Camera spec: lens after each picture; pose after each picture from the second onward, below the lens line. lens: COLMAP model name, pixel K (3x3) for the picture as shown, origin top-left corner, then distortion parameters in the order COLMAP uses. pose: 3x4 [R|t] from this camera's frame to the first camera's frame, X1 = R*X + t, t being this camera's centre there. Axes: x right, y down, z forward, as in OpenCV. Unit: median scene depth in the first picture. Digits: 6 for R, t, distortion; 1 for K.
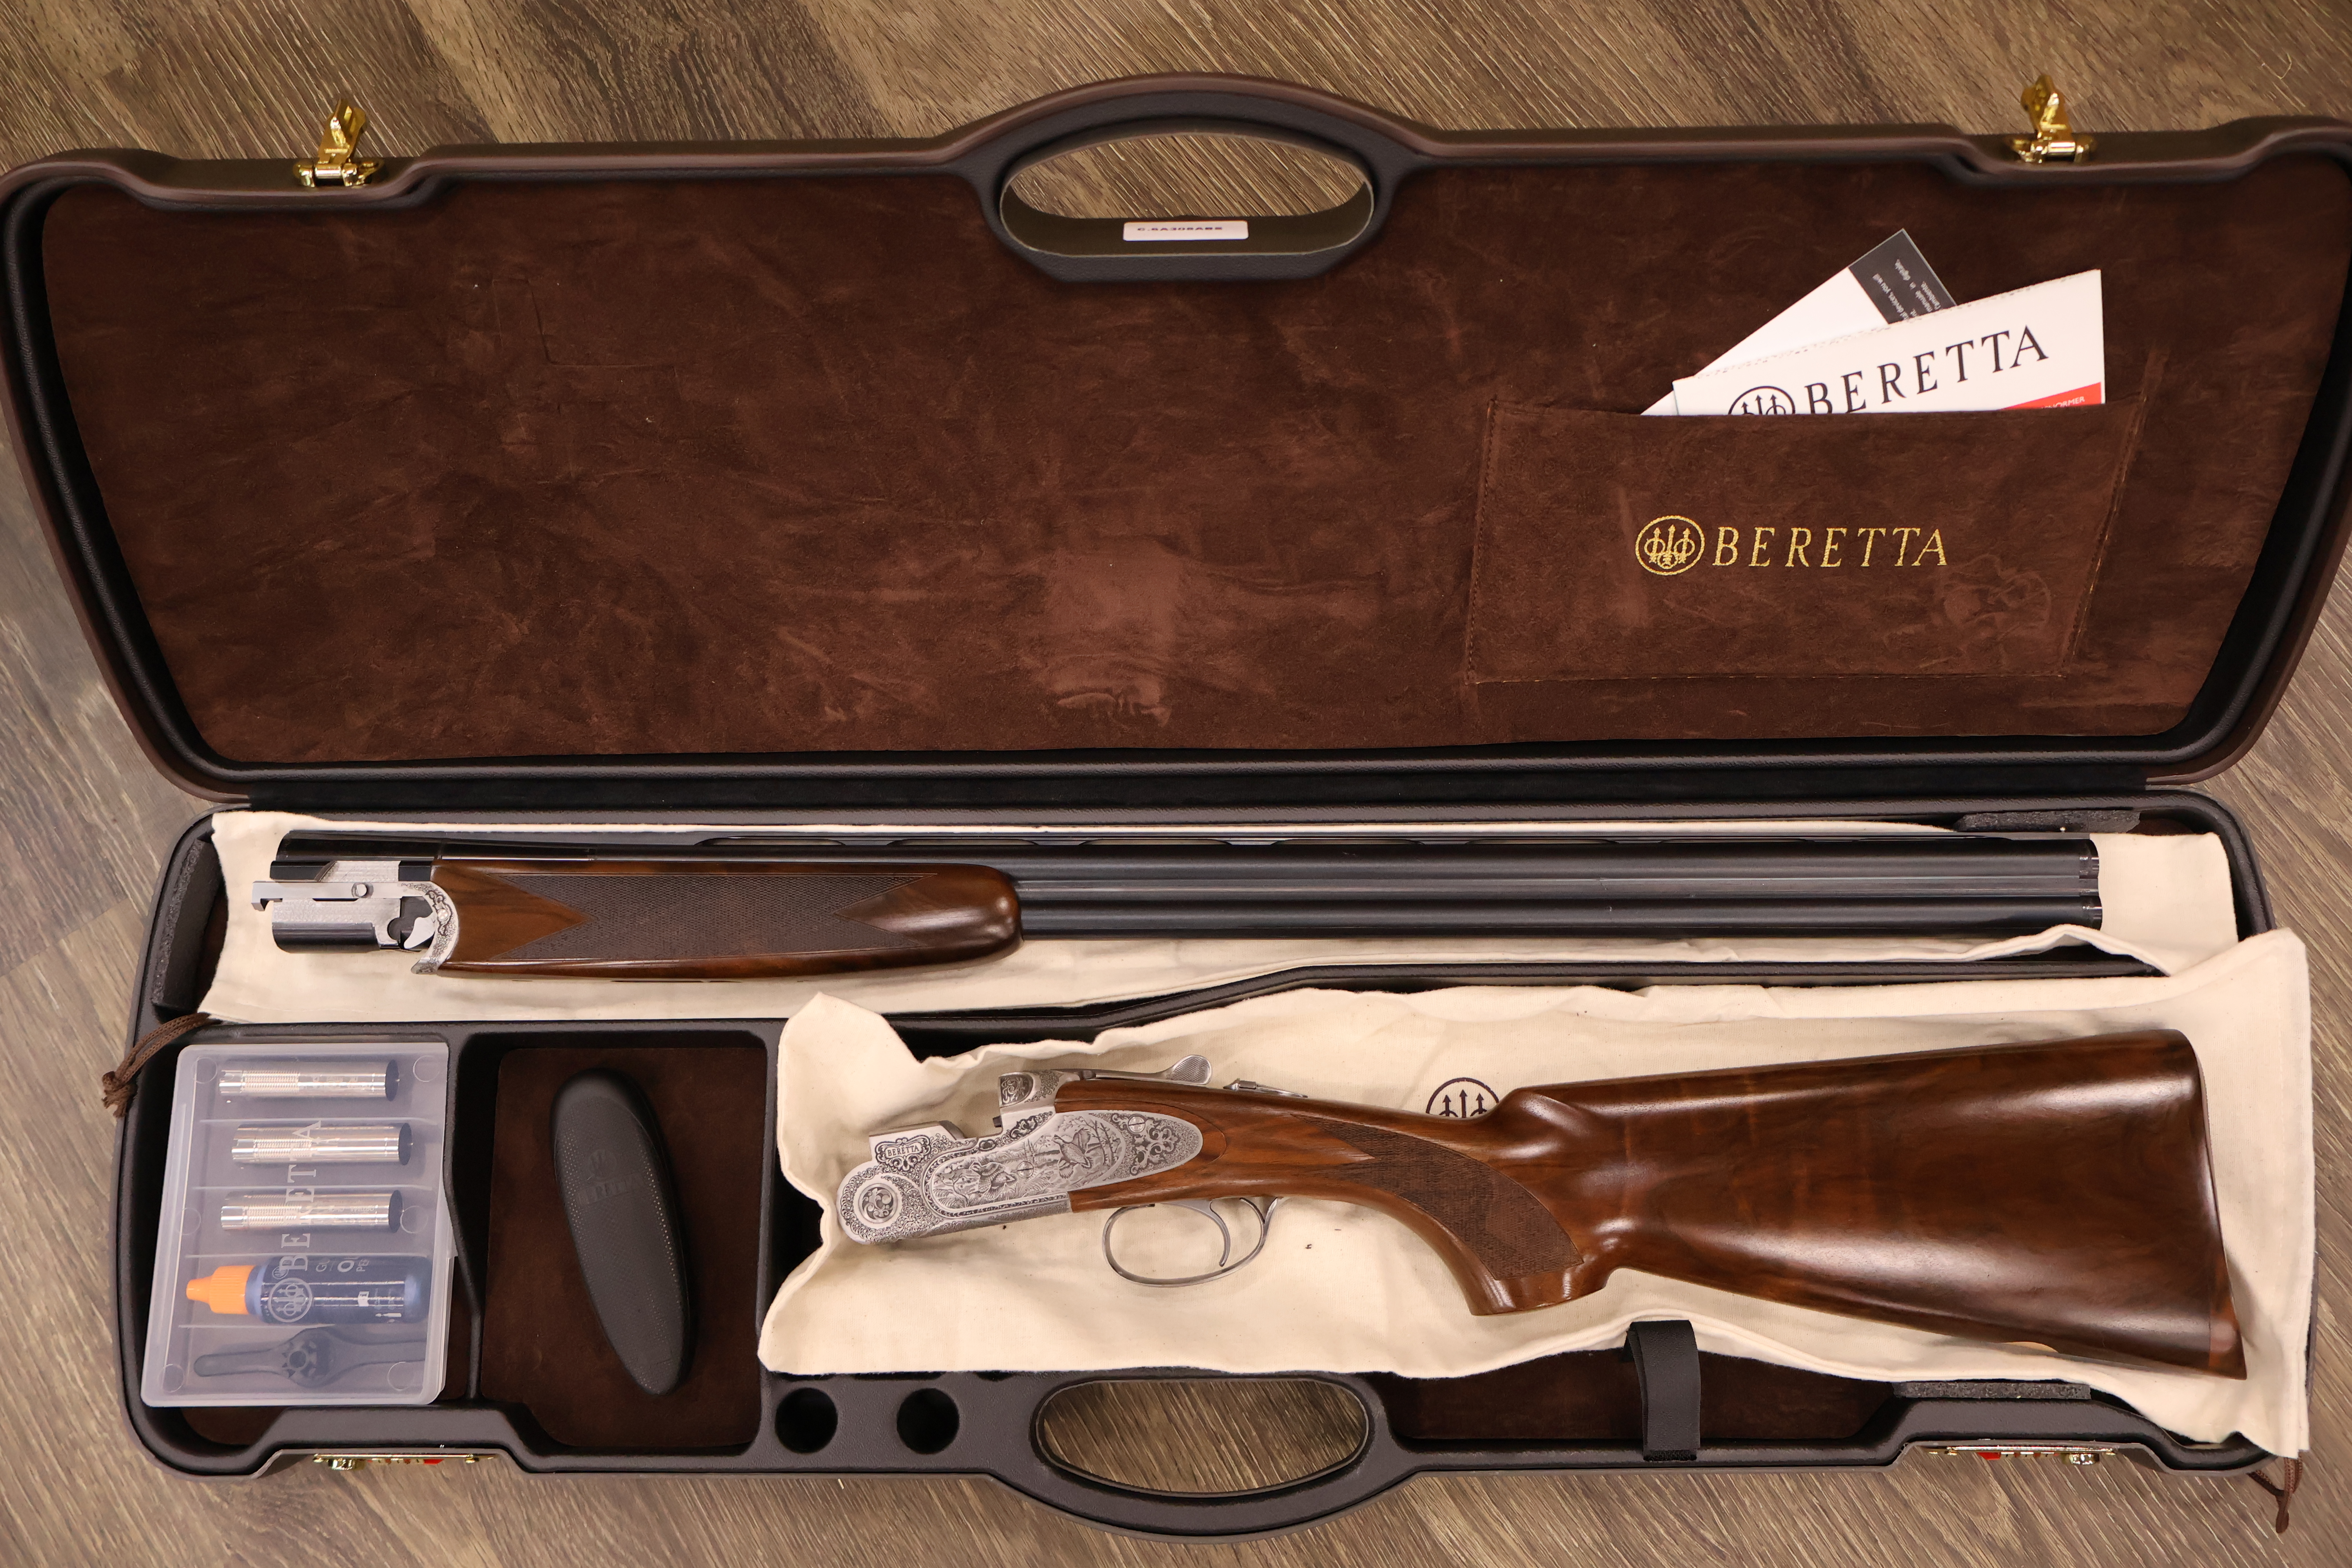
lens RADIAL K [[2109.2, 0, 1168.7], [0, 2109.2, 794.7], [0, 0, 1]] dist [0.029221, -0.013432]
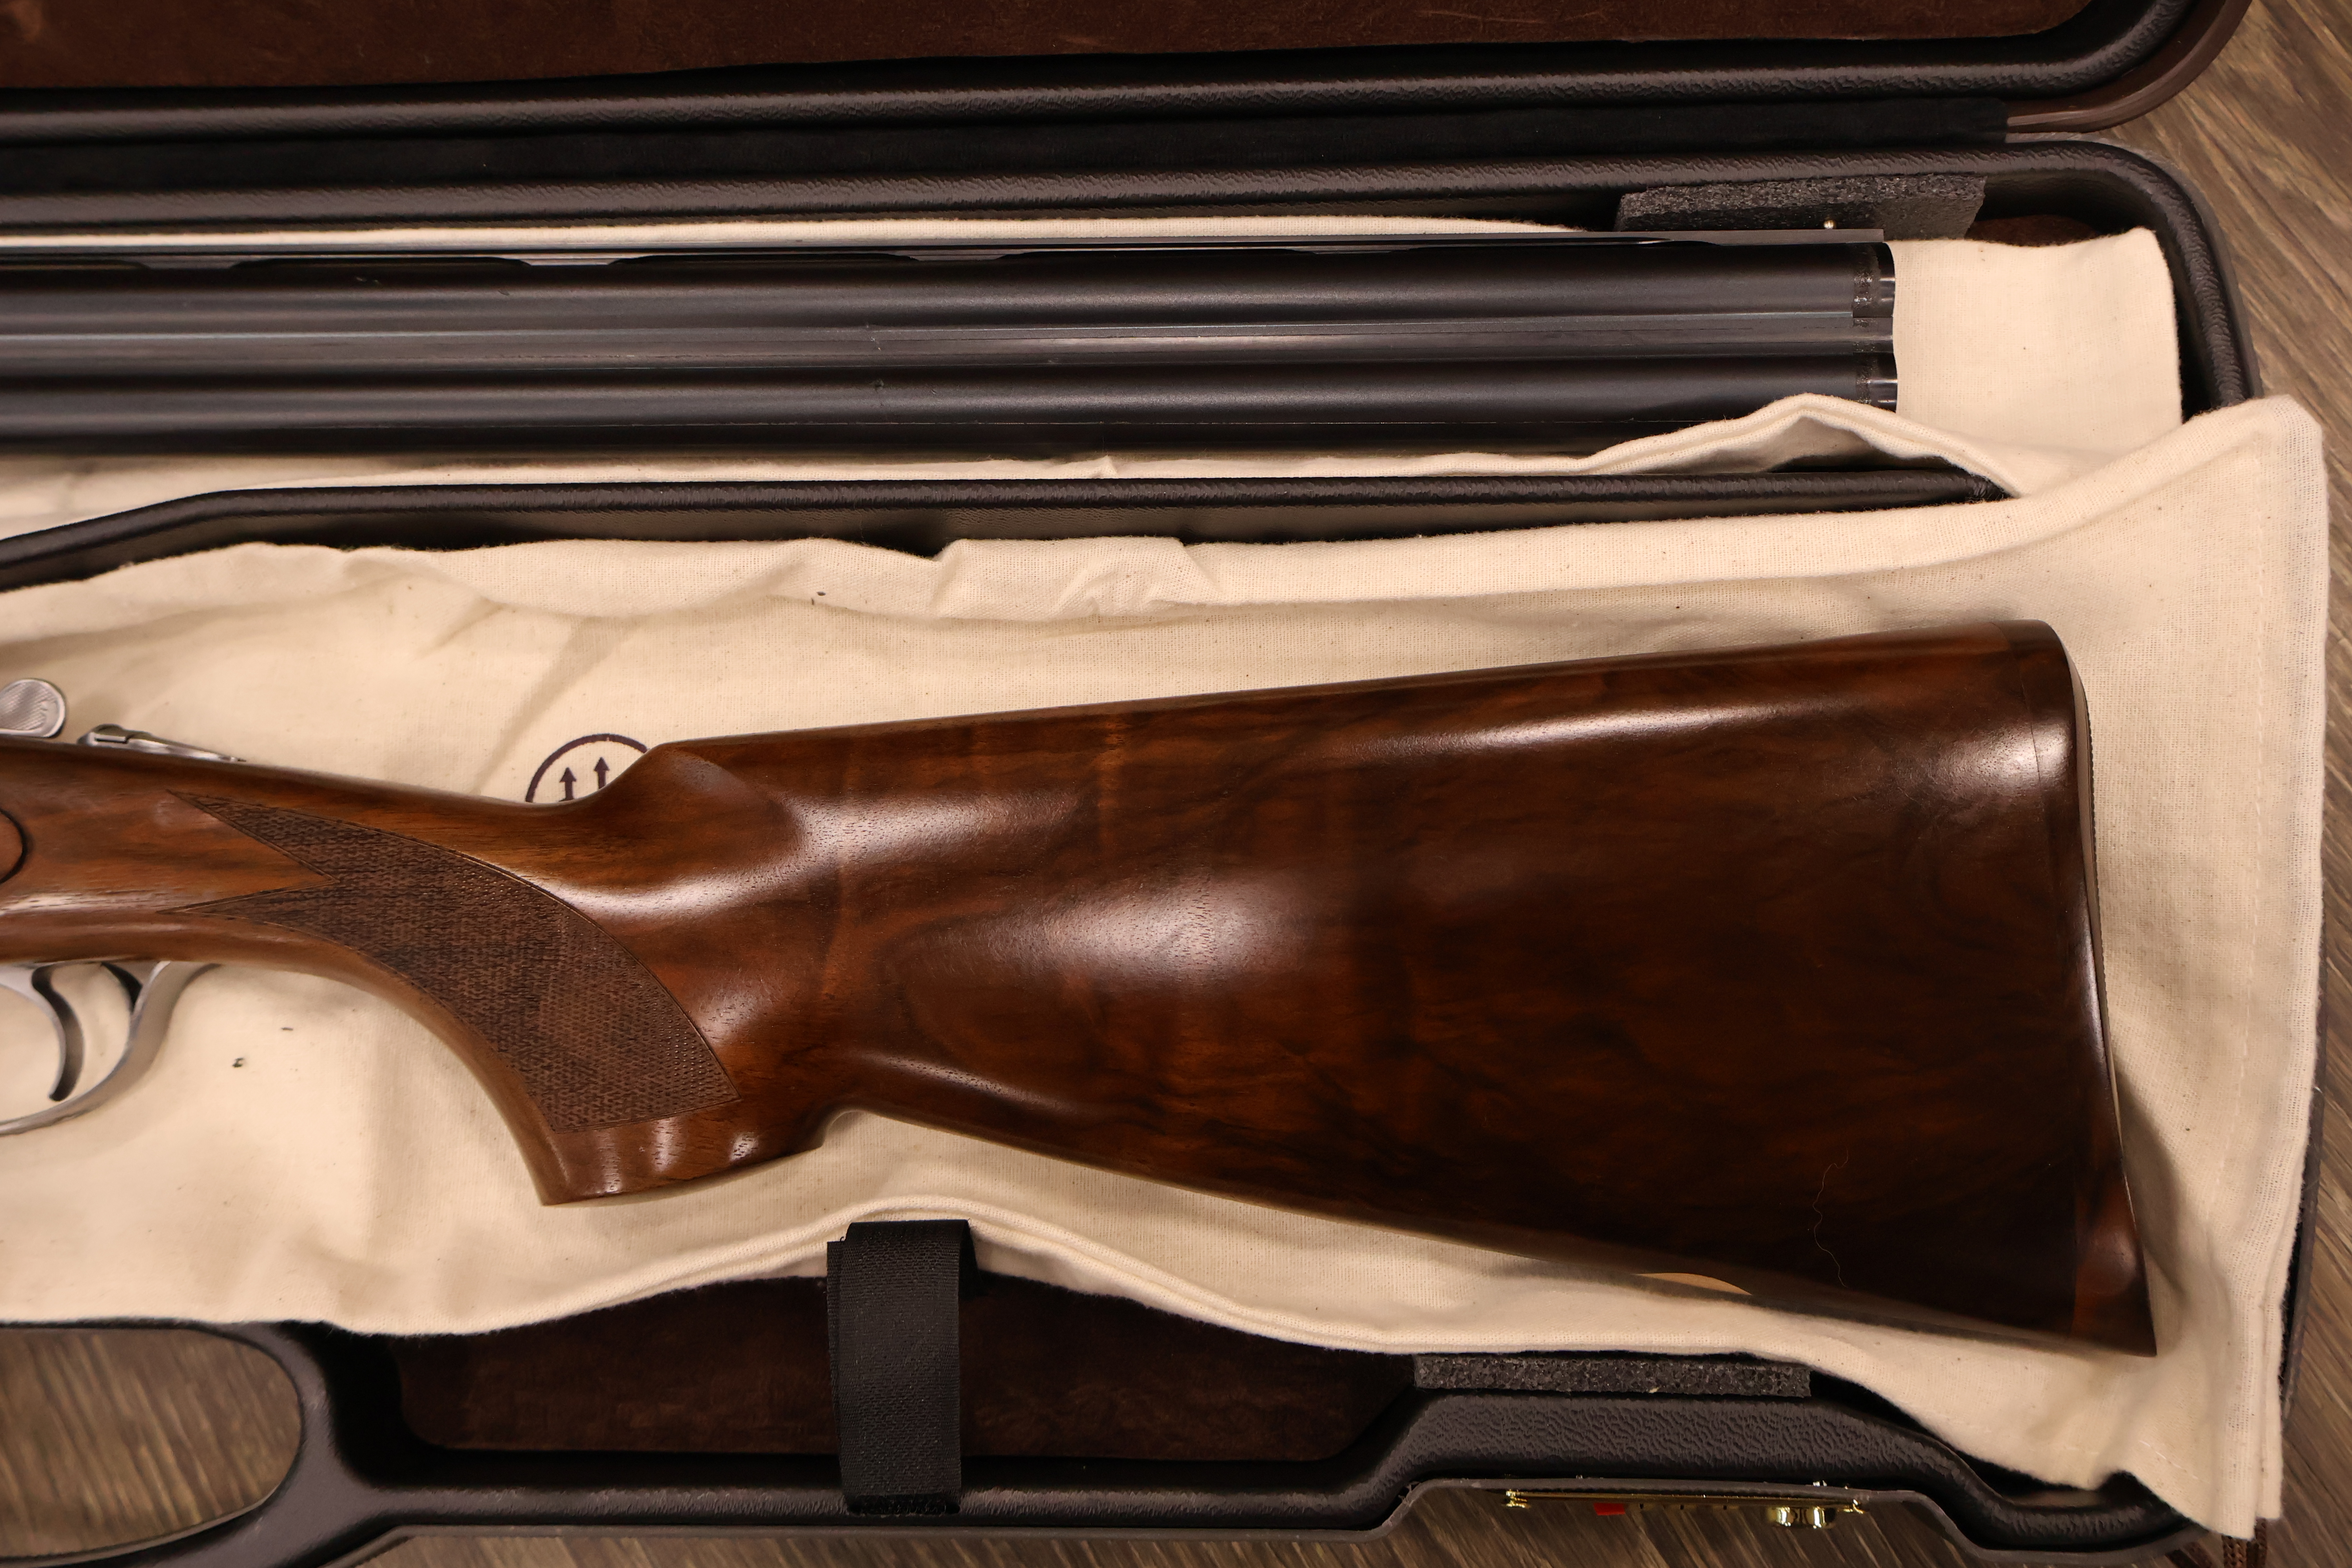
lens RADIAL K [[2104.9, 0, 1158.2], [0, 2104.9, 783.3], [0, 0, 1]] dist [0.013367, -0.001273]
pose [[0.998934, 0.003527, -0.046026, 0.302446], [-0.000810, 0.998262, 0.058929, 0.119845], [0.046154, -0.058829, 0.997201, 0.523822]]
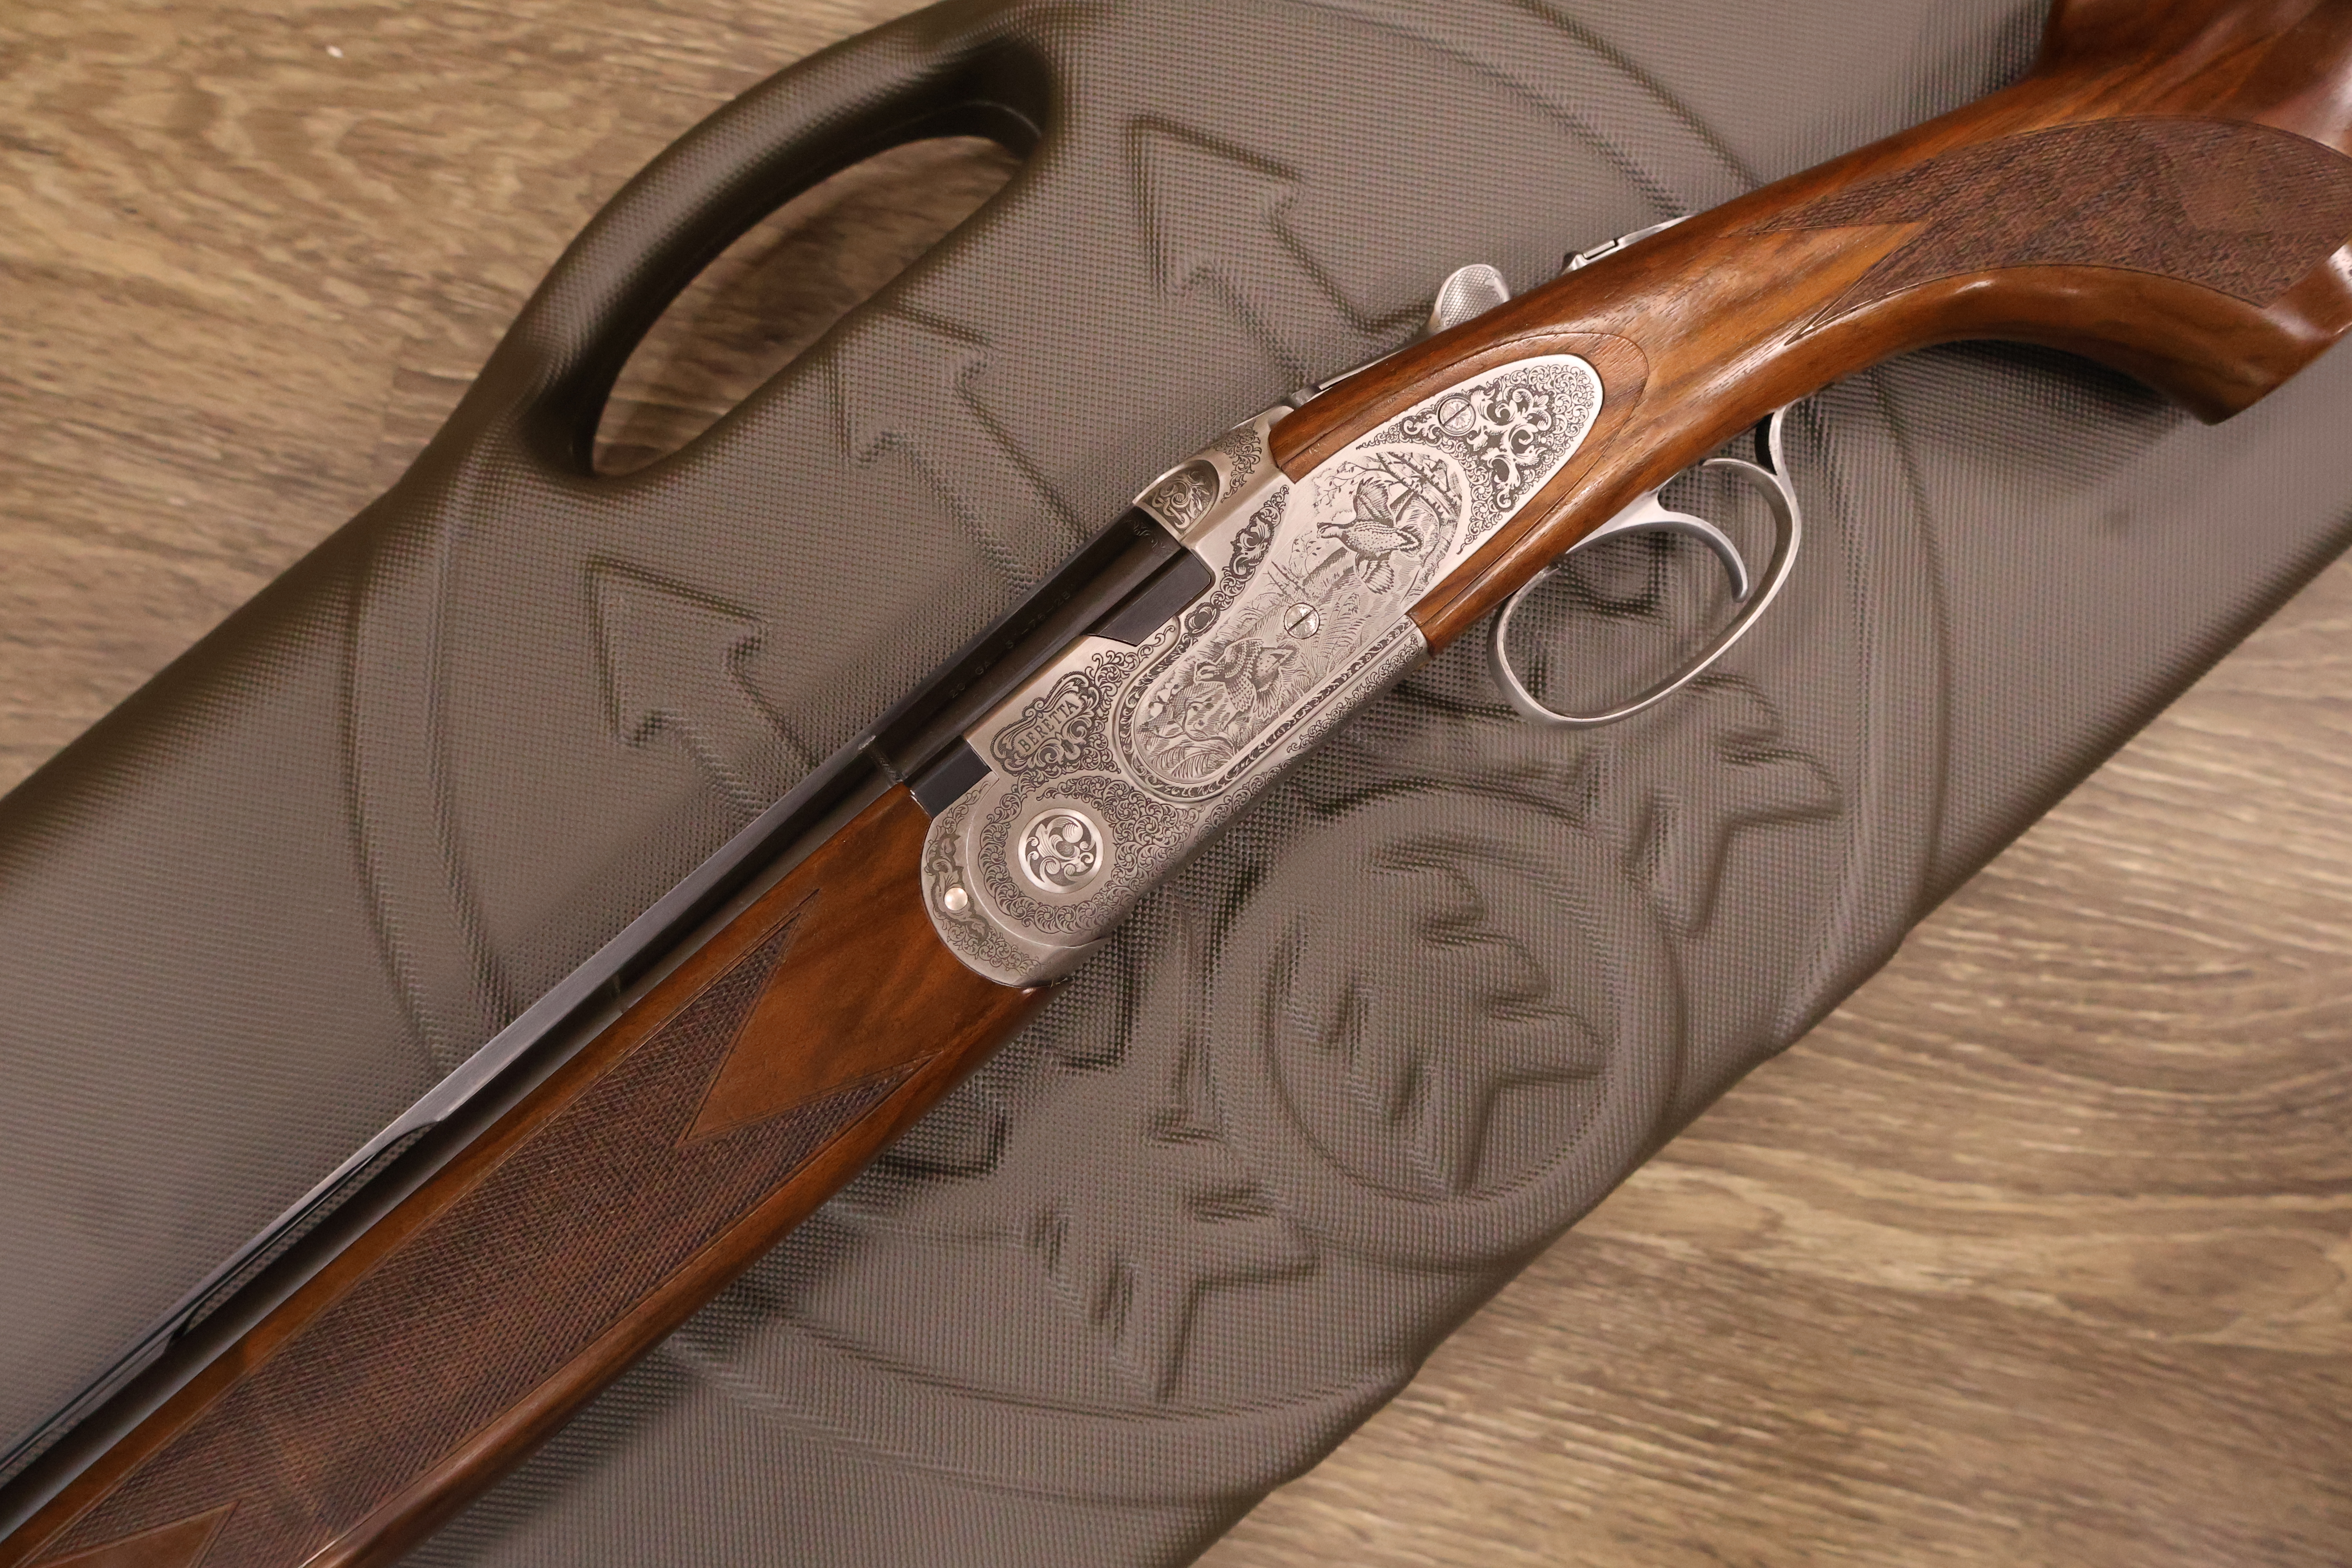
lens RADIAL K [[2204.5, 0, 1176.0], [0, 2204.5, 784.0], [0, 0, 1]] dist [0.014806, 0.011685]
pose [[0.854212, -0.509187, 0.105121, -0.156642], [0.501517, 0.860275, 0.091695, 0.148176], [-0.137123, -0.025607, 0.990223, 0.521662]]
